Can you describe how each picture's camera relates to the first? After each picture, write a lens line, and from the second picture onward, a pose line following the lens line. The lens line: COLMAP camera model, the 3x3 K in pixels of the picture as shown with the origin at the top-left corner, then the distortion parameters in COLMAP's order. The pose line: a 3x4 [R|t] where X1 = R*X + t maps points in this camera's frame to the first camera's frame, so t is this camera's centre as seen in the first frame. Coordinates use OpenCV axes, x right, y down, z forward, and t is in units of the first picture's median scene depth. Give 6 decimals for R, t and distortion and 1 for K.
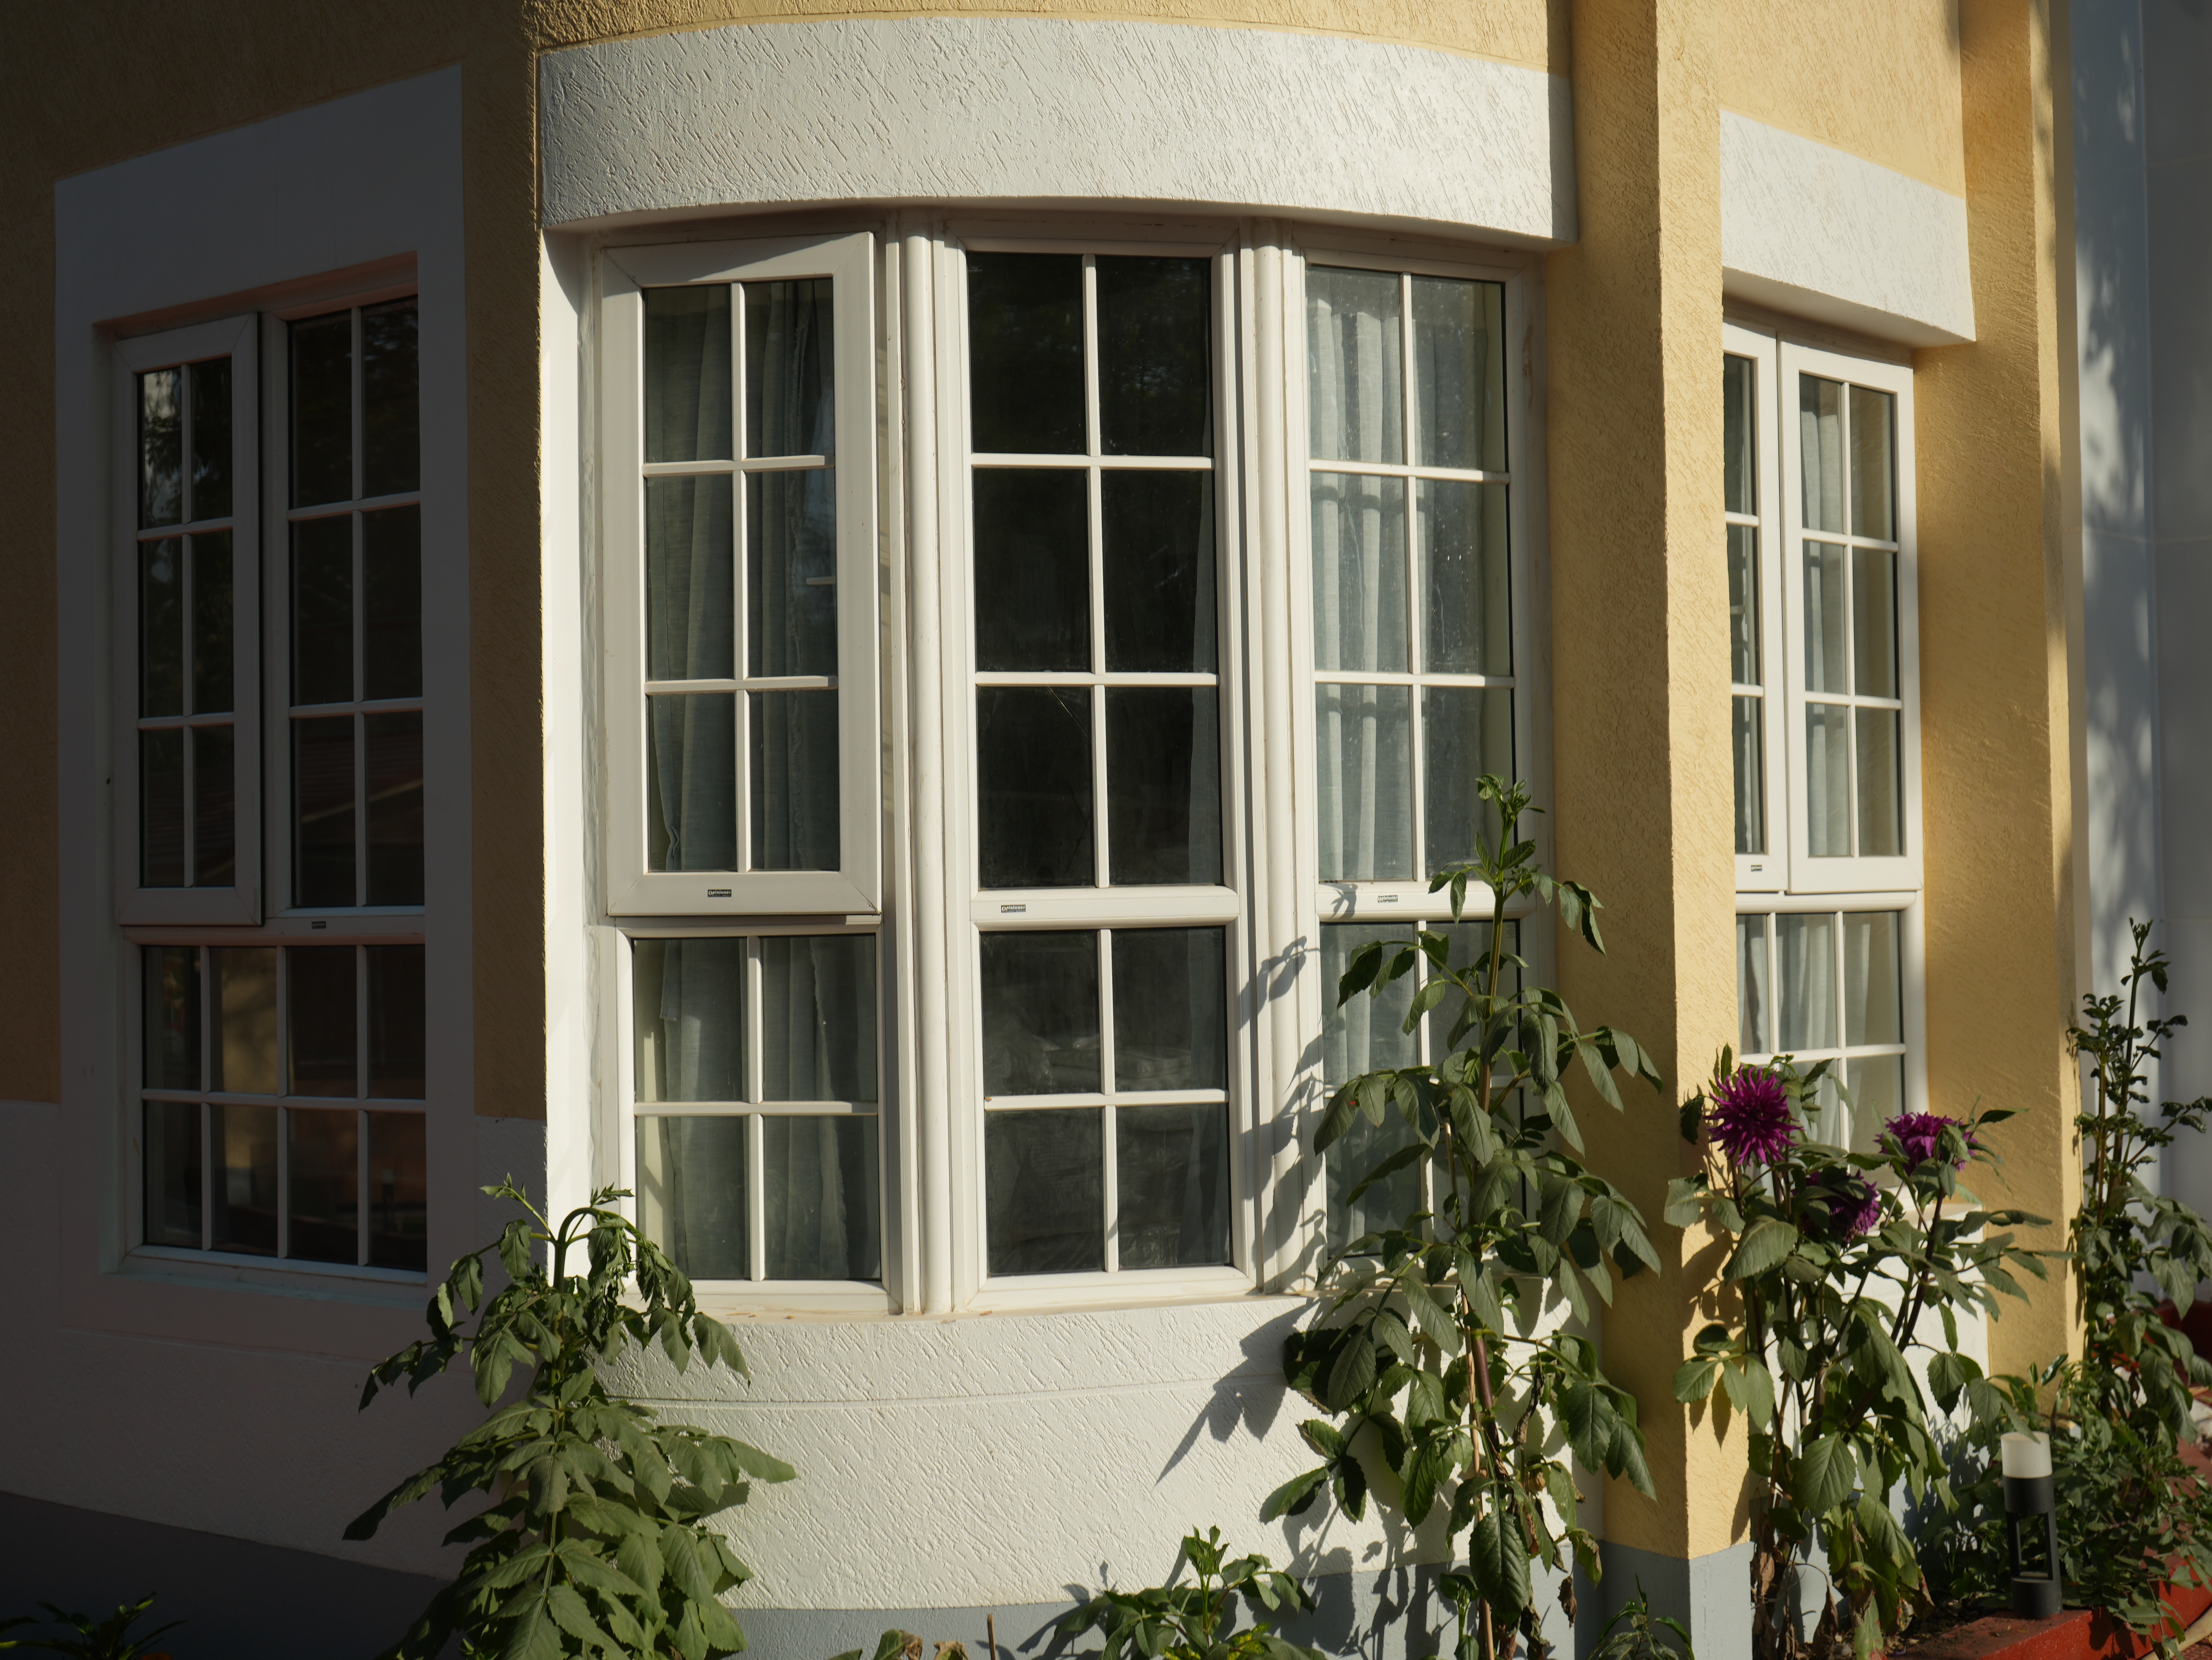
lens RADIAL K [[3170.9, 0, 1105.6], [0, 3170.9, 826.5], [0, 0, 1]] dist [0.001142, 0.000000]
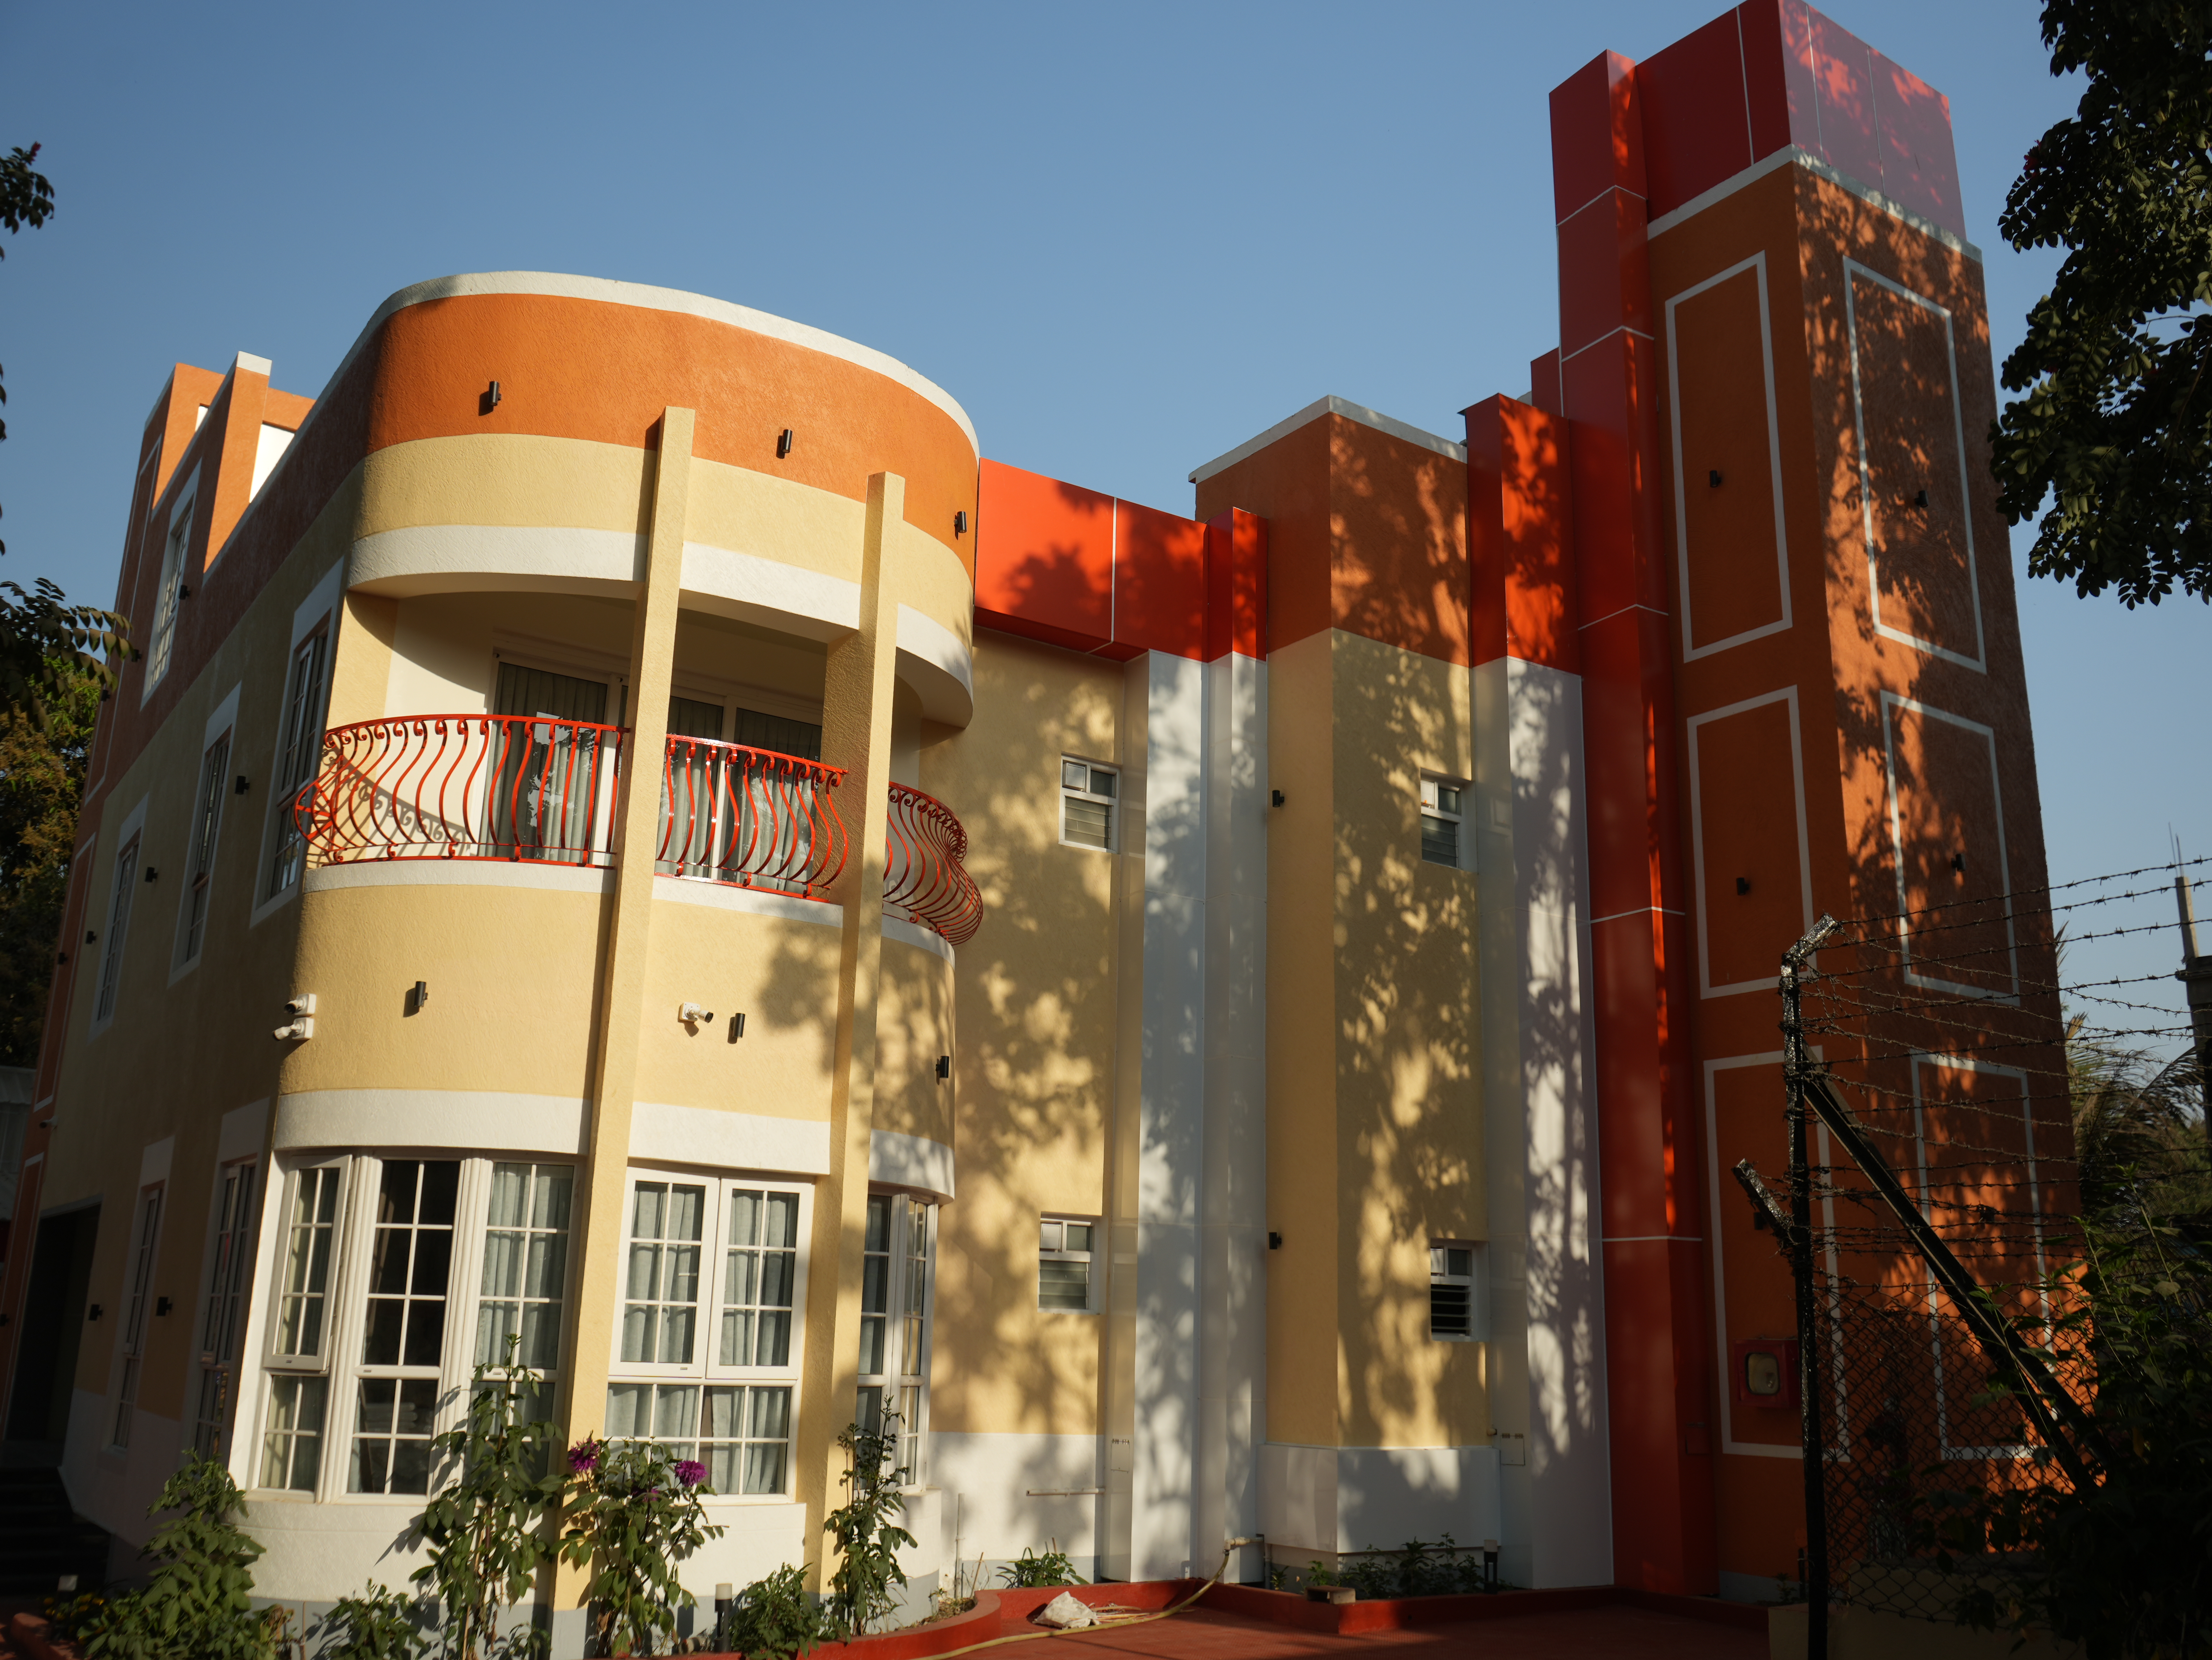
lens RADIAL K [[1961.5, 0, 1104.3], [0, 1961.5, 832.8], [0, 0, 1]] dist [0.000179, 0.015674]
pose [[0.958824, -0.027586, -0.282658, 1.234528], [-0.038918, 0.973120, -0.226986, -0.079915], [0.281321, 0.228640, 0.931978, -0.736912]]
